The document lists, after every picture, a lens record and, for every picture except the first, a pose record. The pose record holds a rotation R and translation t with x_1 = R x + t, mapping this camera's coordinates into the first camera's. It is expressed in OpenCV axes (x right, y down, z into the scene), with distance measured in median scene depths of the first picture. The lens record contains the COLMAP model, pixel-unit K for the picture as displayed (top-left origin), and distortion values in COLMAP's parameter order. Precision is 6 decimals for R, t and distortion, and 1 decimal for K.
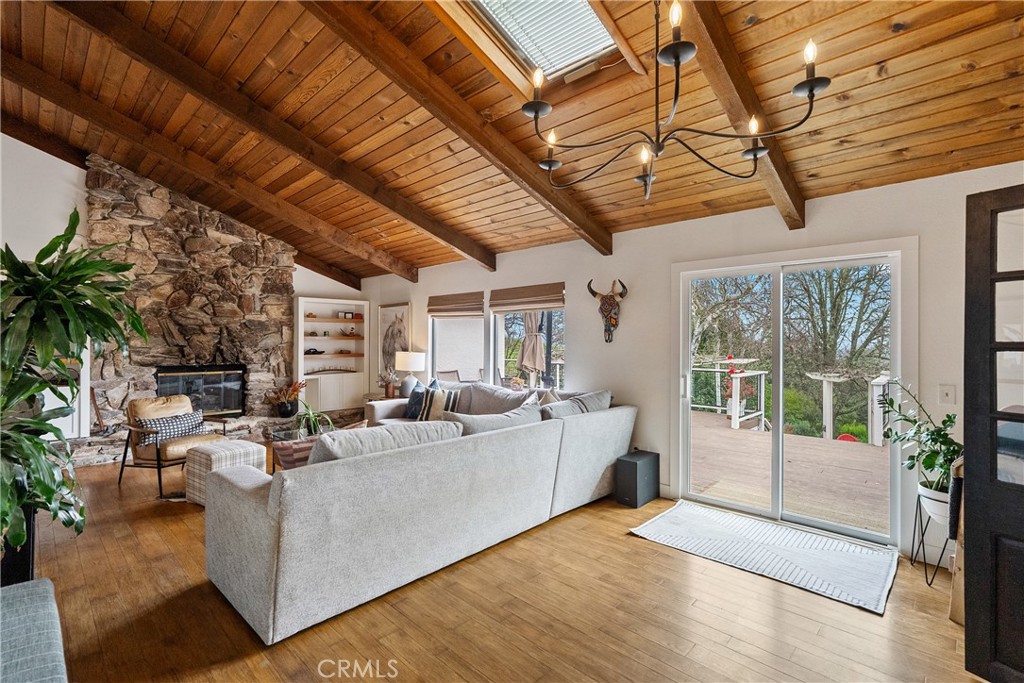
lens RADIAL K [[461.7, 0, 508.7], [0, 461.7, 338.4], [0, 0, 1]] dist [-0.001233, 0.000721]
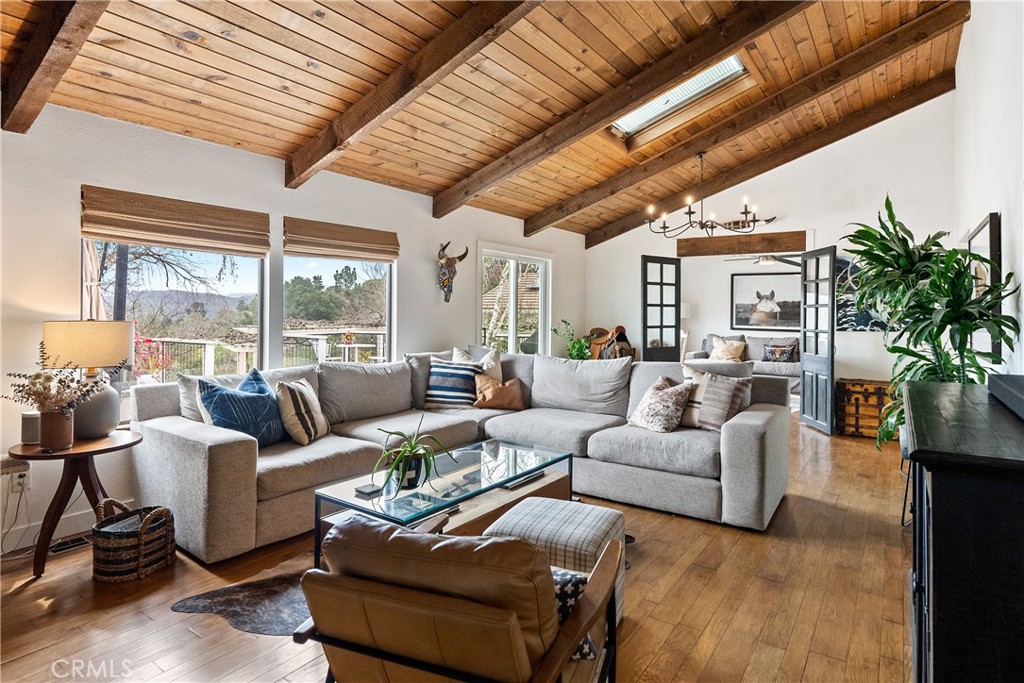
lens RADIAL K [[560.9, 0, 534.4], [0, 560.9, 307.2], [0, 0, 1]] dist [0.007845, 0.000245]
pose [[-0.181268, 0.000006, 0.983434, -0.941468], [-0.010009, 0.999948, -0.001851, 0.018579], [-0.983383, -0.010179, -0.181258, 0.889792]]
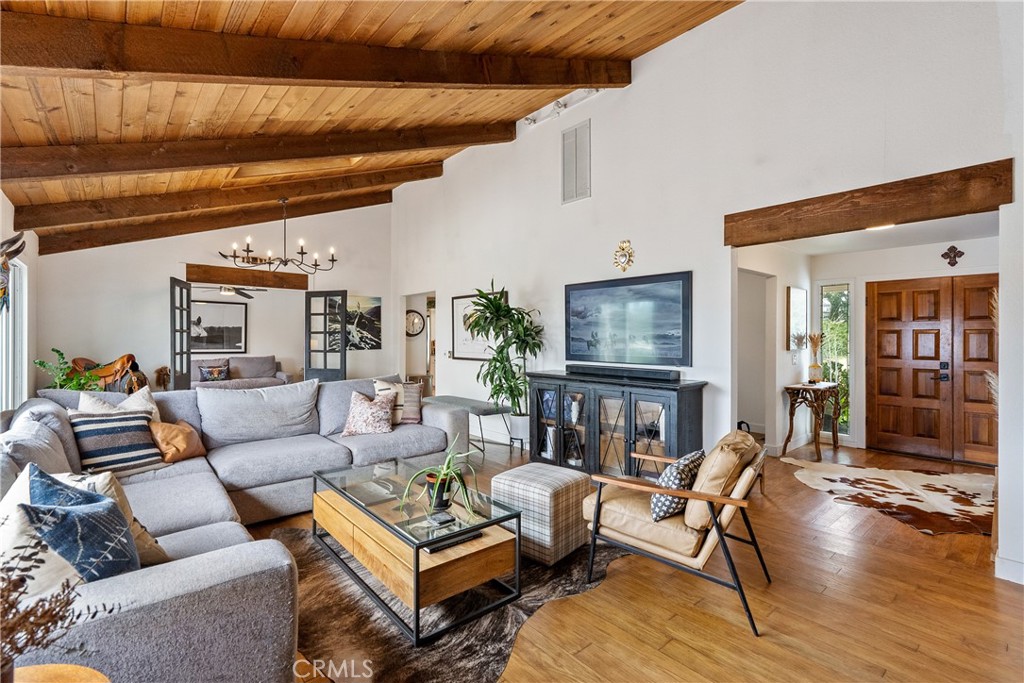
lens RADIAL K [[461.7, 0, 507.2], [0, 461.7, 339.6], [0, 0, 1]] dist [-0.001233, 0.000721]
pose [[-0.996278, -0.009698, 0.085652, -0.554218], [-0.009384, 0.999948, 0.004068, 0.017362], [-0.085687, 0.003249, -0.996317, 1.309469]]
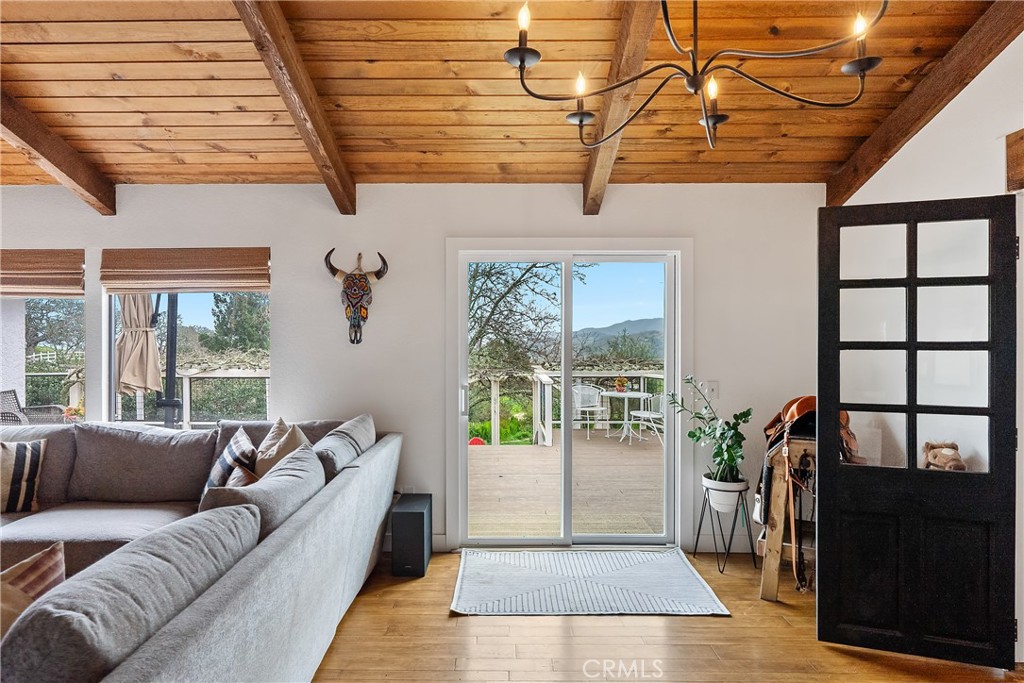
lens RADIAL K [[601.3, 0, 512.9], [0, 601.3, 339.7], [0, 0, 1]] dist [-0.007233, -0.000275]
pose [[0.729170, -0.004966, 0.684315, -0.187901], [0.000471, 0.999977, 0.006755, -0.002441], [-0.684333, -0.004603, 0.729155, 0.170934]]
